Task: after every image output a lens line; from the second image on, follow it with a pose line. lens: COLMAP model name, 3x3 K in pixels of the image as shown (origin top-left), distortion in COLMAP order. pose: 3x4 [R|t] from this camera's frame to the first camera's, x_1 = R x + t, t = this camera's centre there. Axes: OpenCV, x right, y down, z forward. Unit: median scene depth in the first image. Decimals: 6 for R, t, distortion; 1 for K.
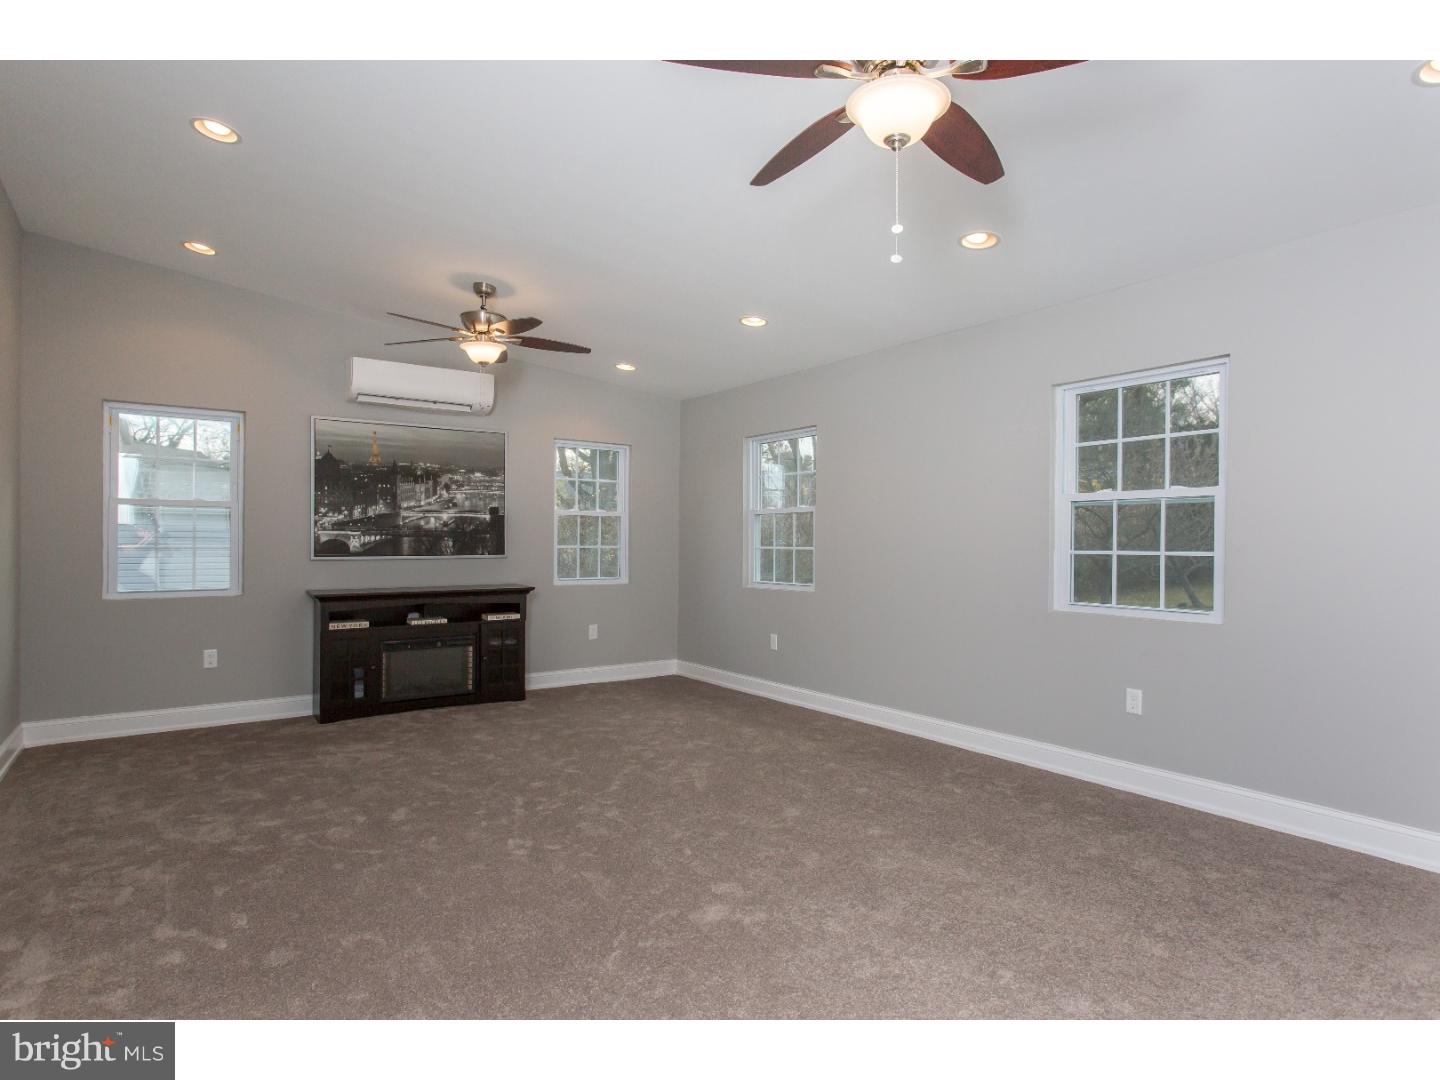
lens RADIAL K [[816.6, 0, 720.8], [0, 816.6, 547.1], [0, 0, 1]] dist [-0.002053, 0.001421]
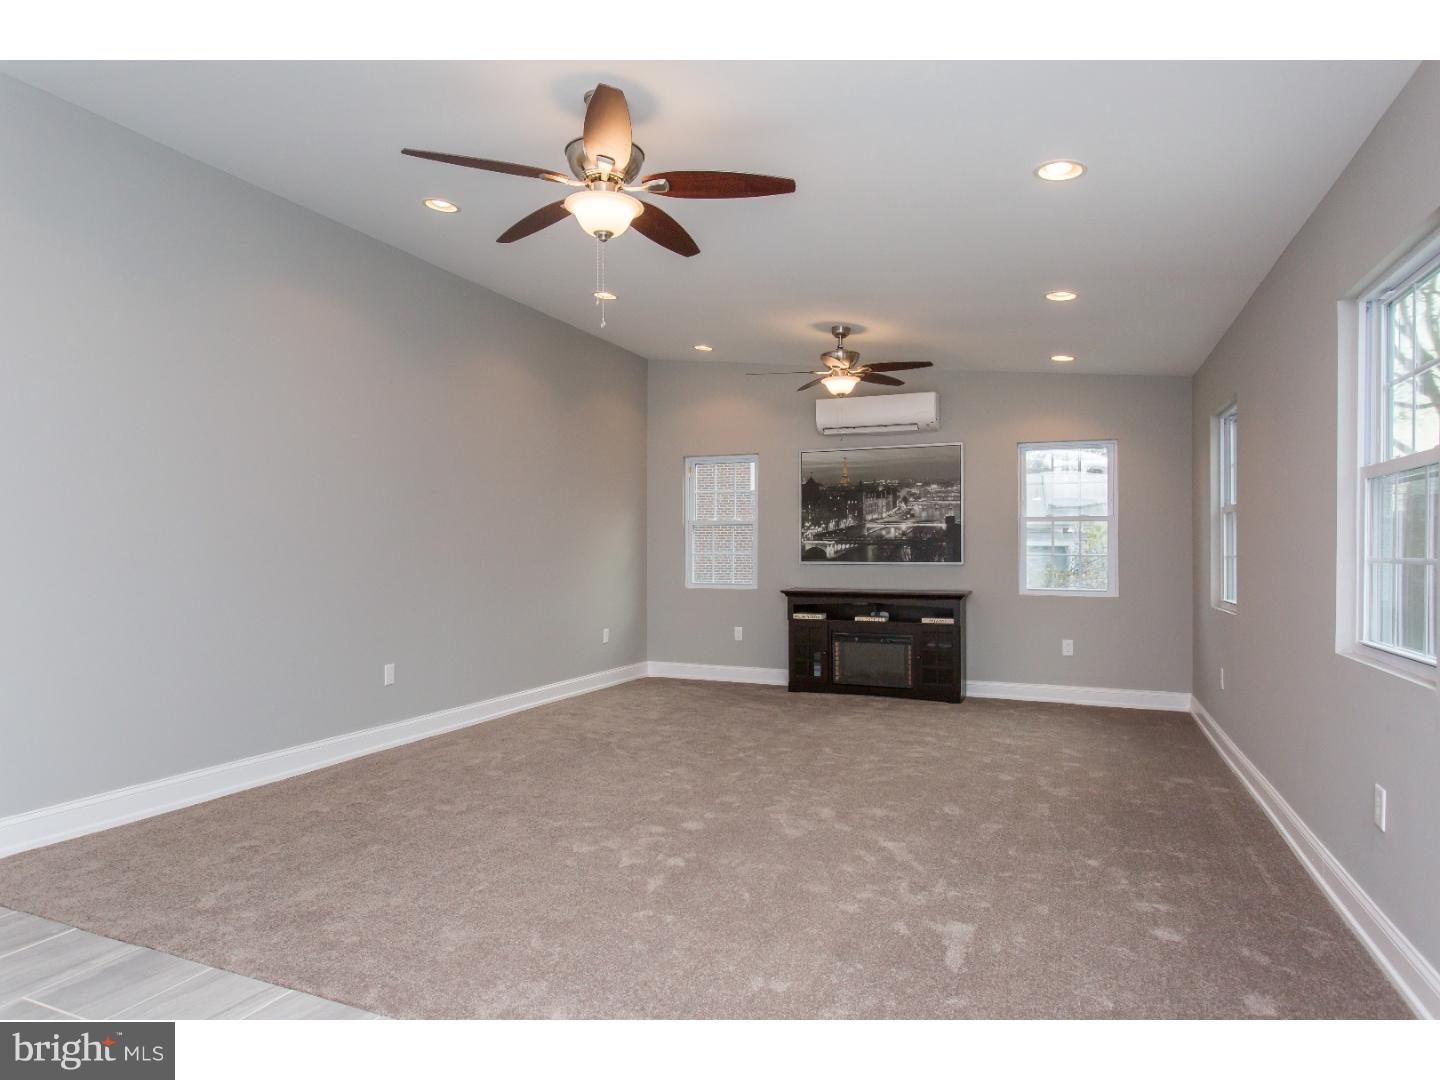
lens RADIAL K [[882.4, 0, 719.2], [0, 882.4, 538.9], [0, 0, 1]] dist [-0.003404, -0.001851]
pose [[0.502303, -0.016753, -0.864529, 0.587673], [-0.008448, 0.999669, -0.024281, 0.010653], [0.864650, 0.019500, 0.501996, 0.189073]]
